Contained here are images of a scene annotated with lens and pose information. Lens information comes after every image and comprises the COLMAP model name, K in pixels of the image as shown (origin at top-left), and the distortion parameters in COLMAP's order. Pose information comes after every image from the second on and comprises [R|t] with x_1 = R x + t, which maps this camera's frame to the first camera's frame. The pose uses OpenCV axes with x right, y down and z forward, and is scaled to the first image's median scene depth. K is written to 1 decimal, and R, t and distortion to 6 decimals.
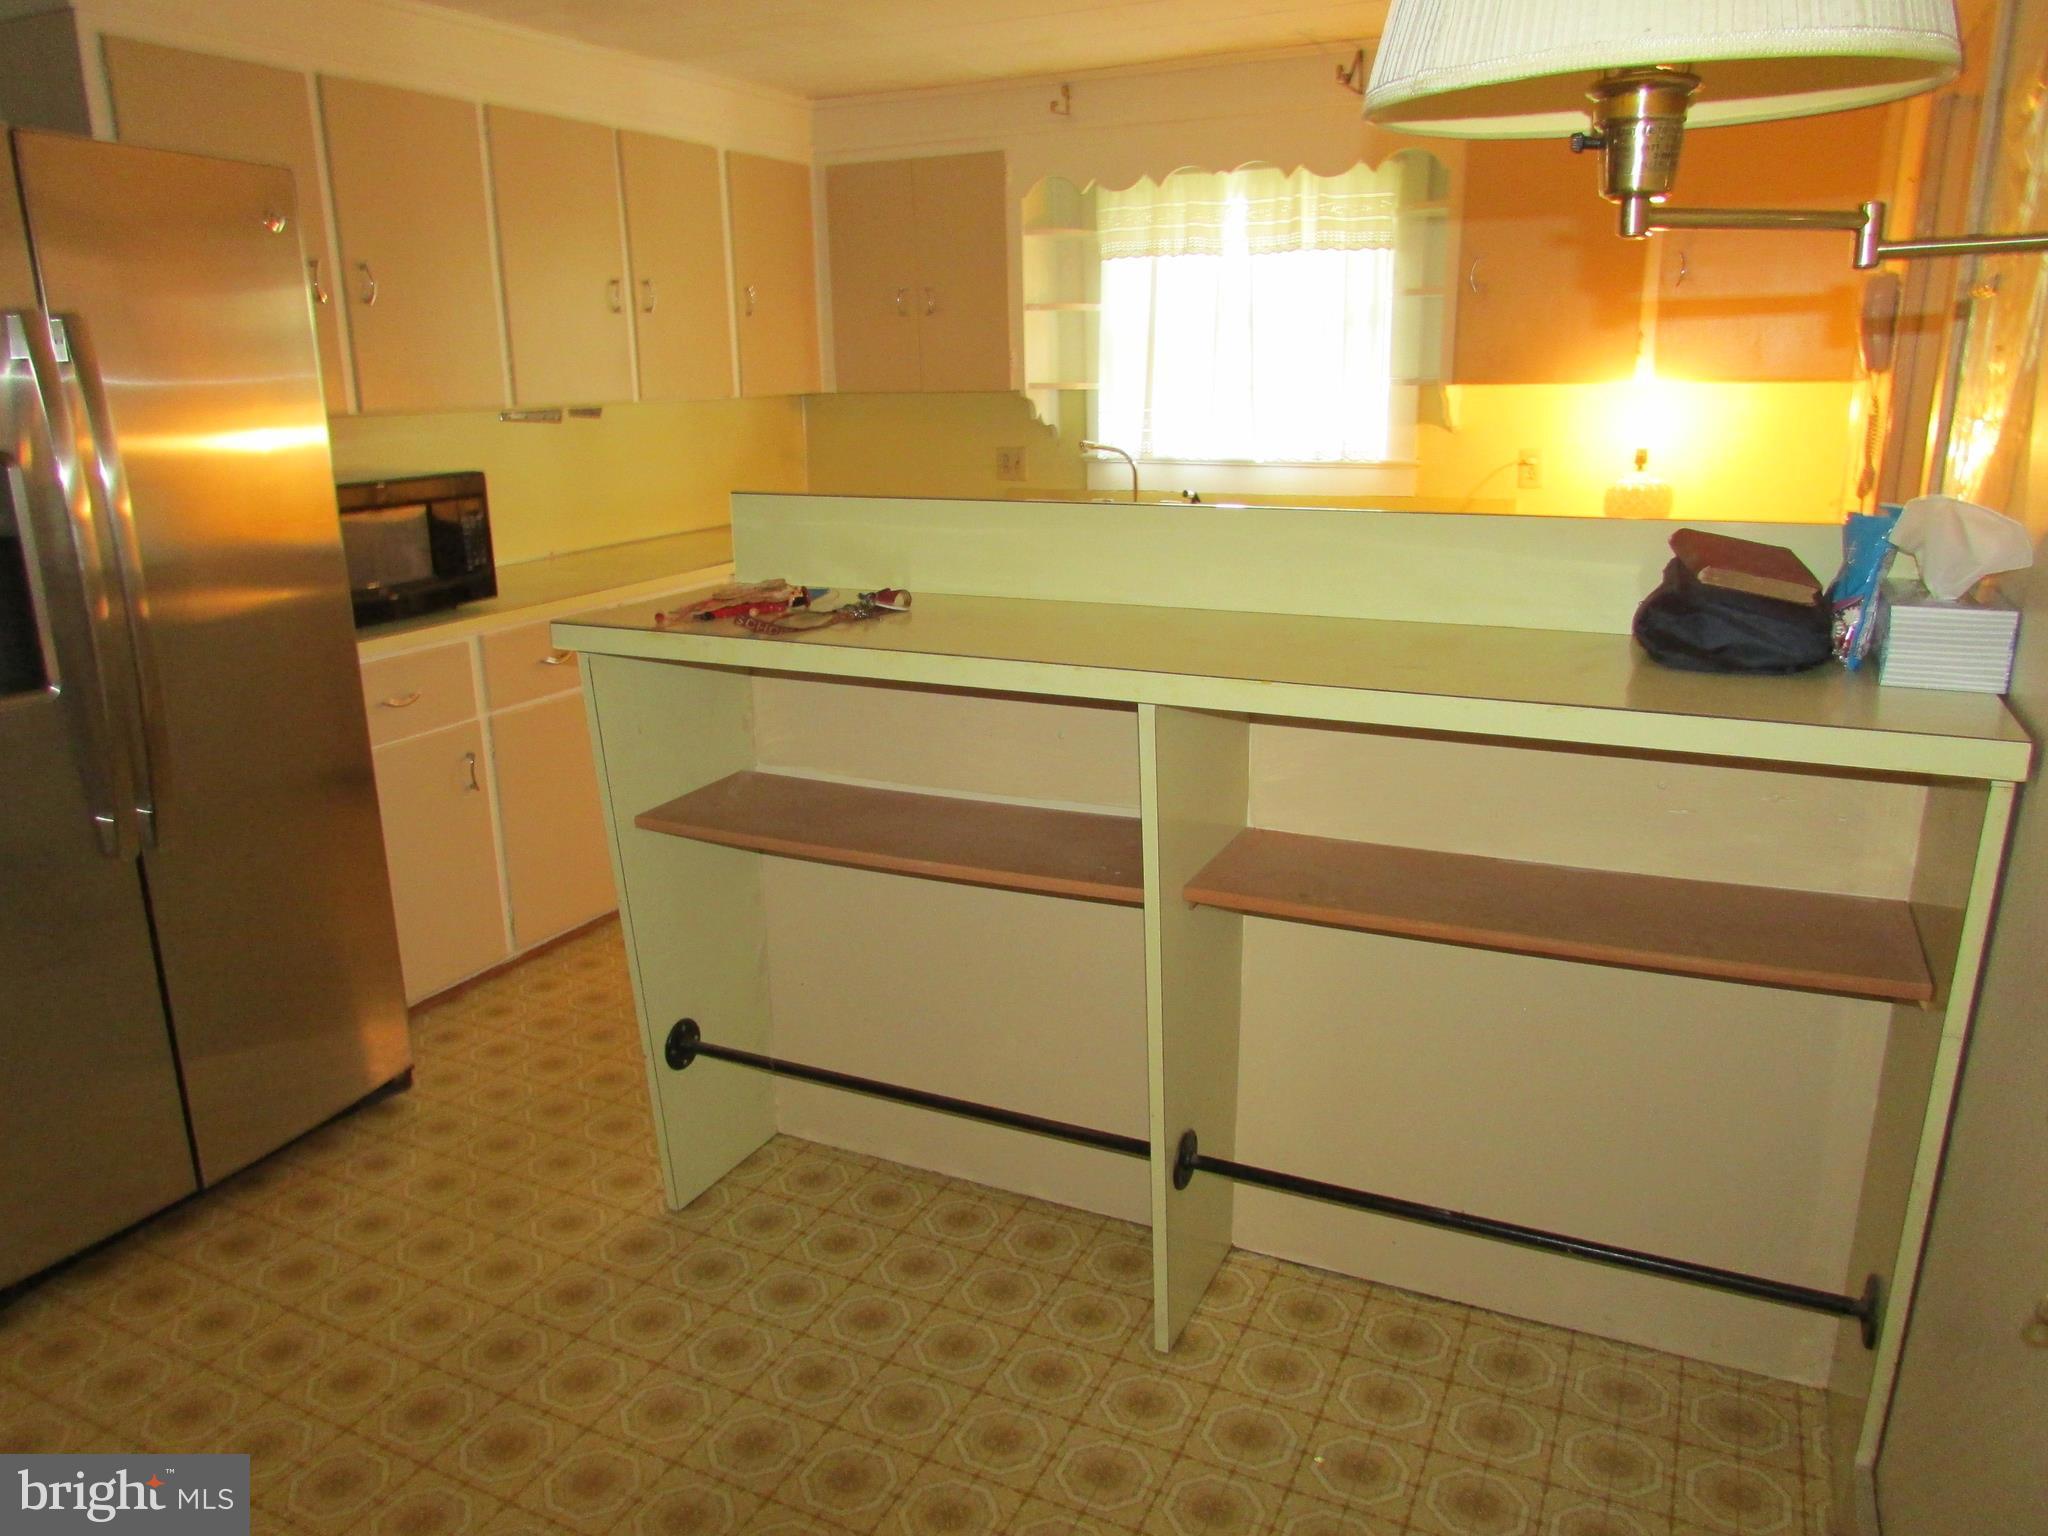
lens RADIAL K [[1439.3, 0, 1024.0], [0, 1439.3, 768.0], [0, 0, 1]] dist [-0.004119, 0.000604]
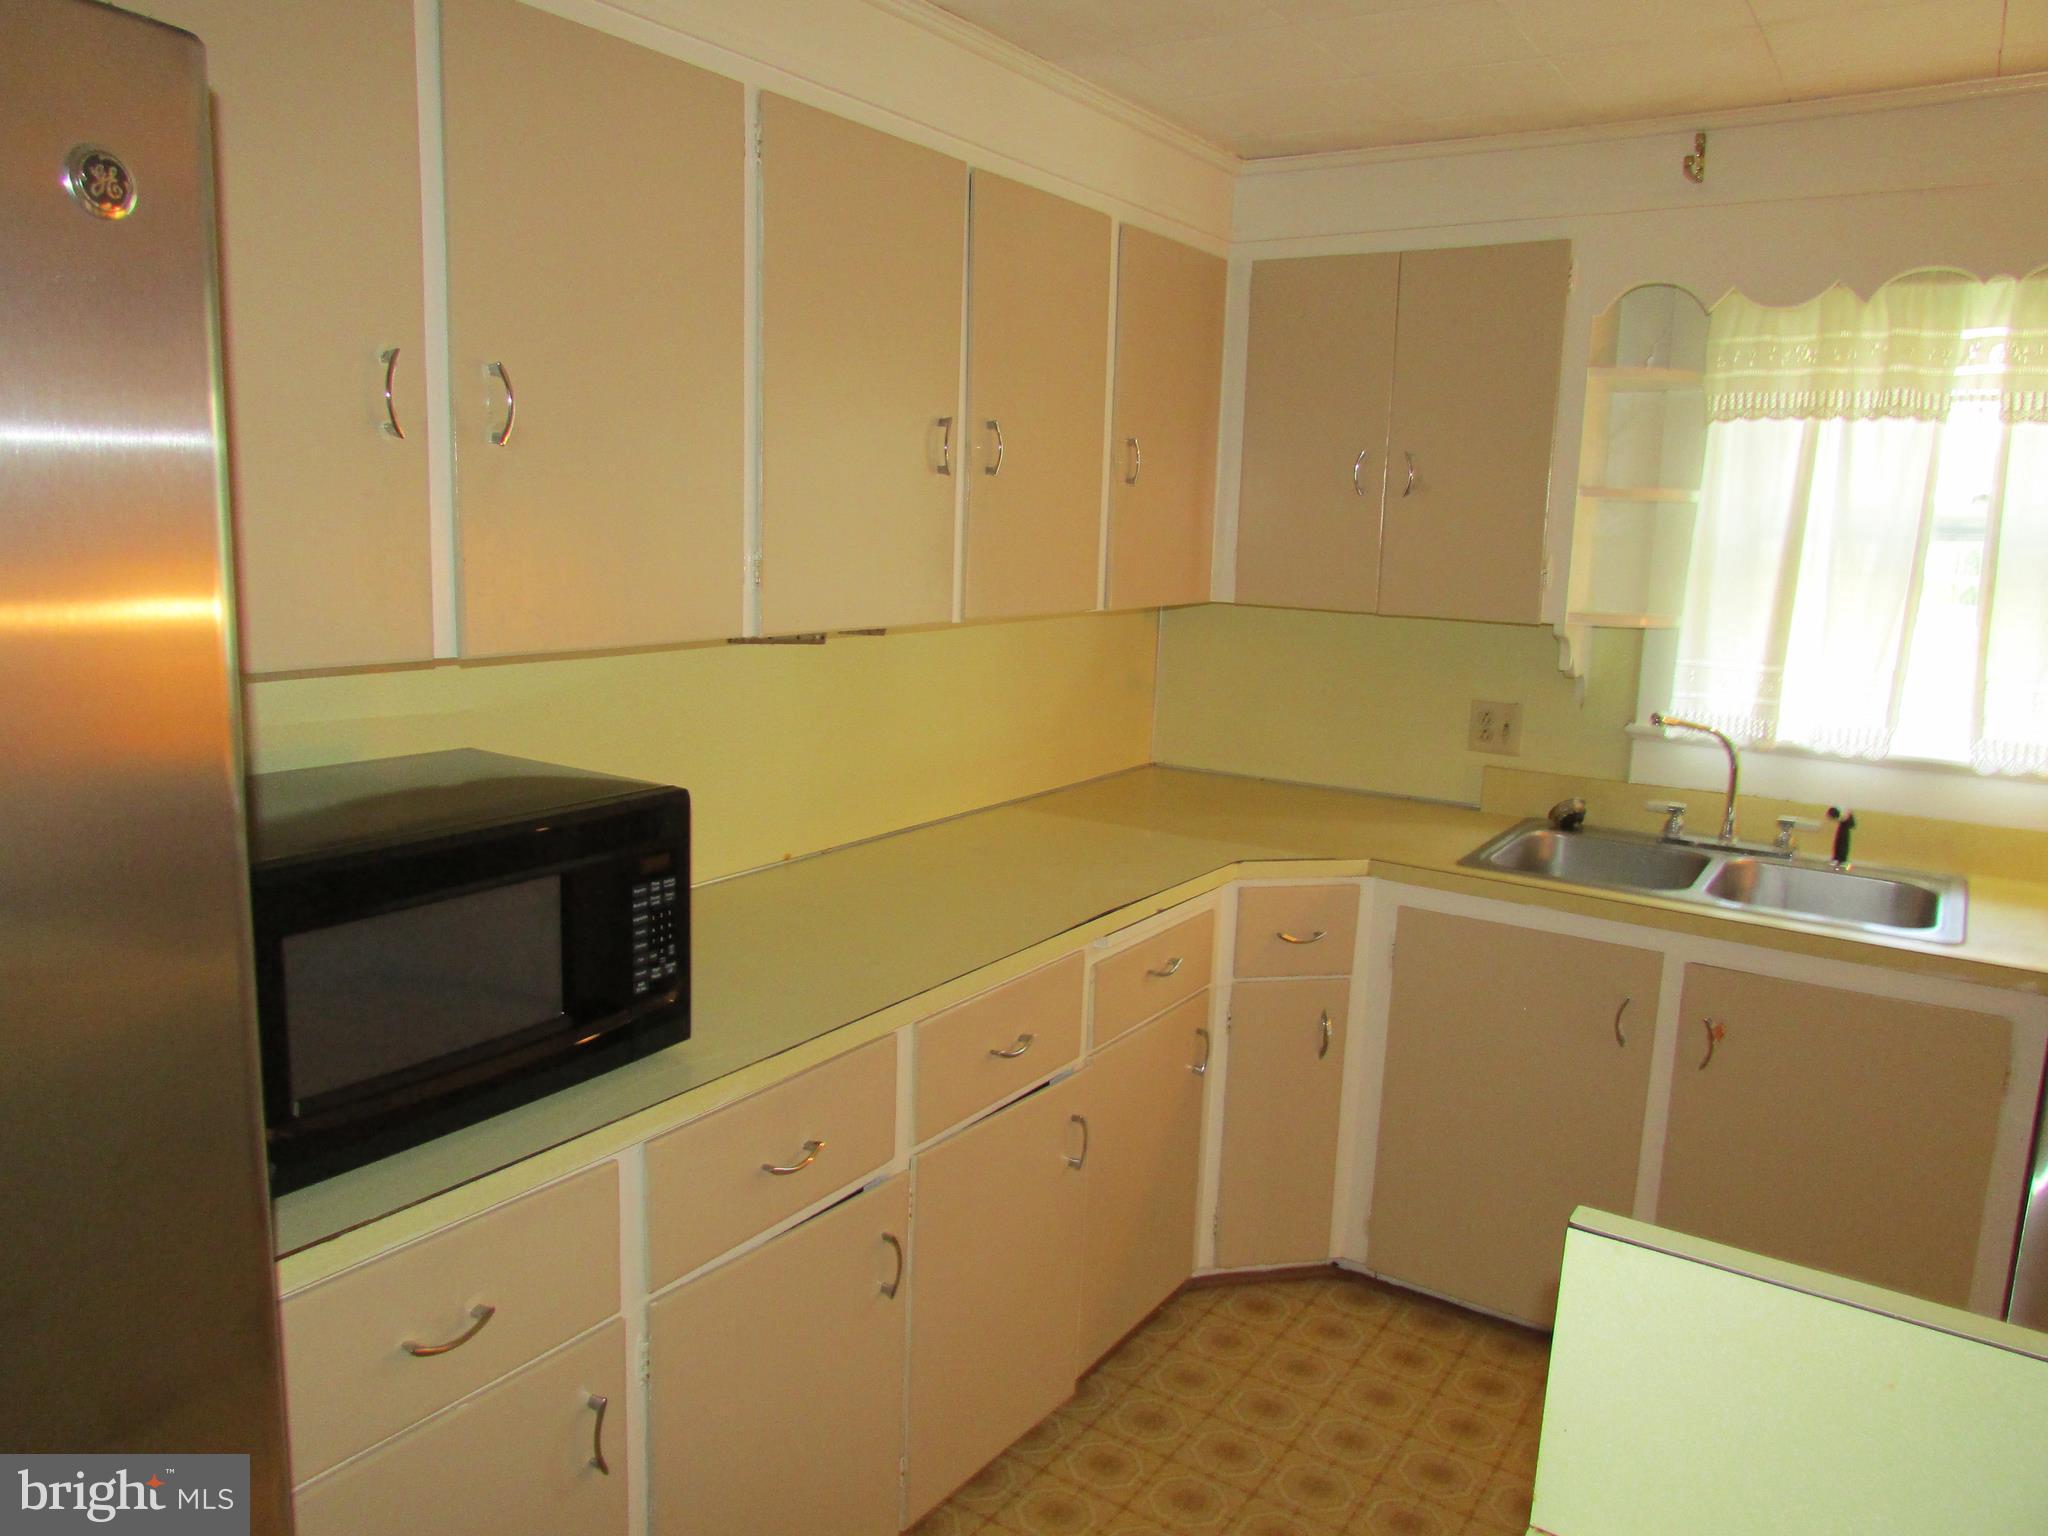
lens RADIAL K [[1443.8, 0, 1012.0], [0, 1443.8, 772.1], [0, 0, 1]] dist [-0.033370, 0.009049]
pose [[0.989130, 0.067588, -0.130587, -0.152447], [-0.080411, 0.992171, -0.095559, -0.129271], [0.123106, 0.105021, 0.986821, 0.397308]]
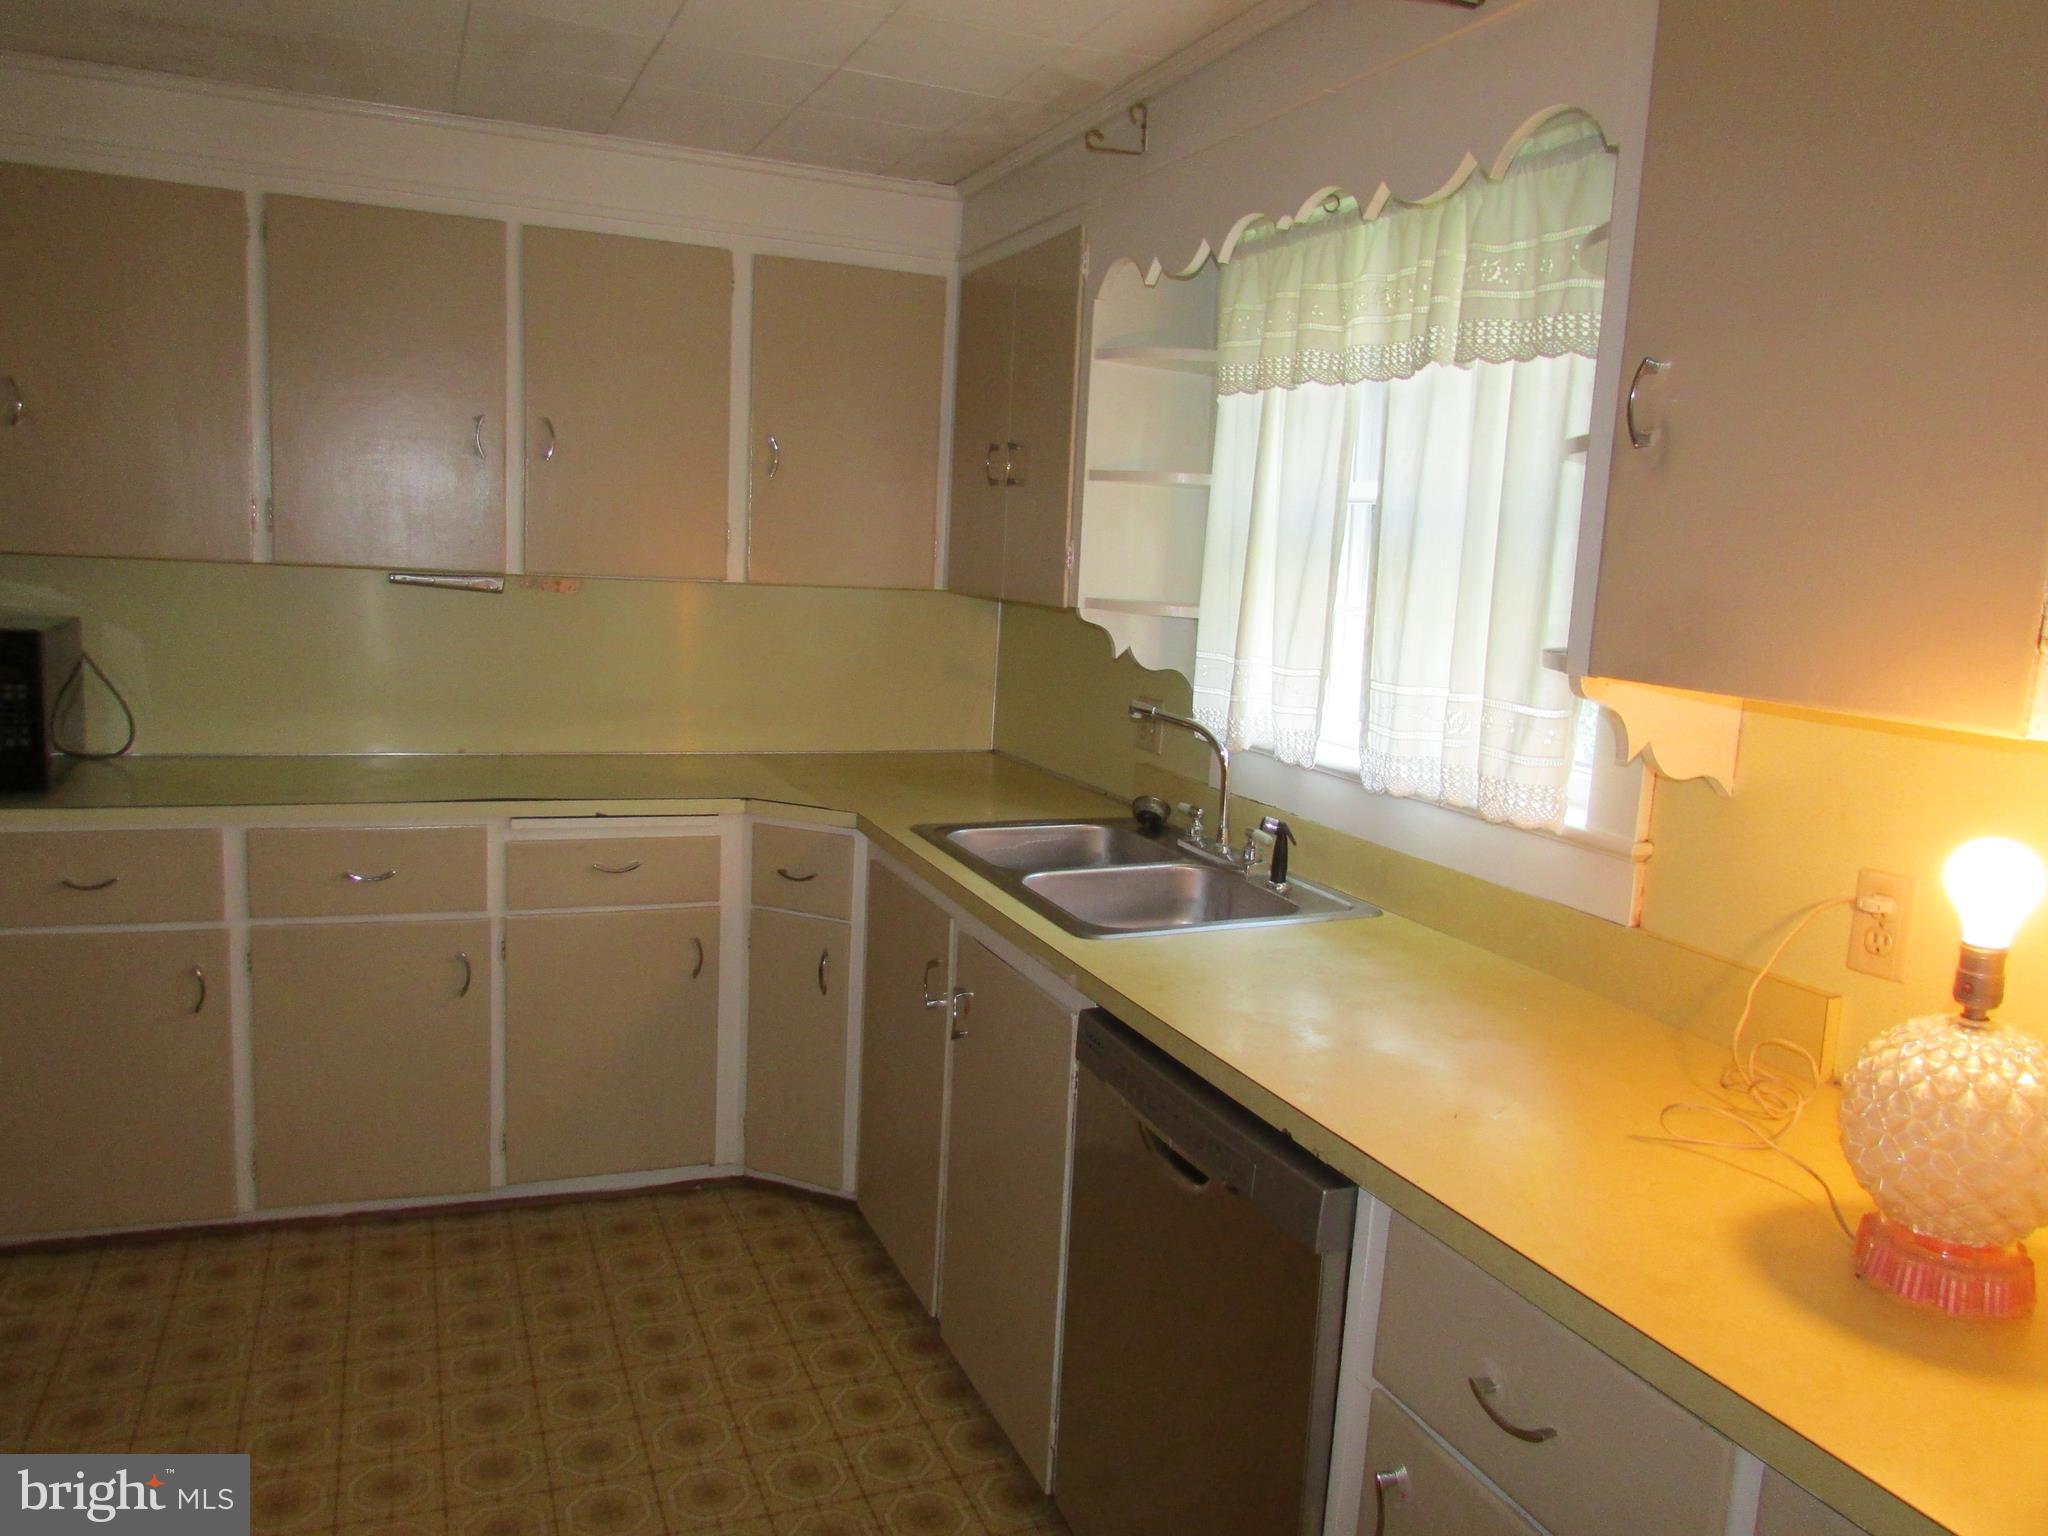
lens RADIAL K [[1478.0, 0, 1024.0], [0, 1478.0, 768.0], [0, 0, 1]] dist [-0.002723, -0.000498]
pose [[0.735452, 0.155067, -0.659594, 0.418405], [-0.246743, 0.967913, -0.047569, -0.169764], [0.631053, 0.197735, 0.750115, 0.557854]]
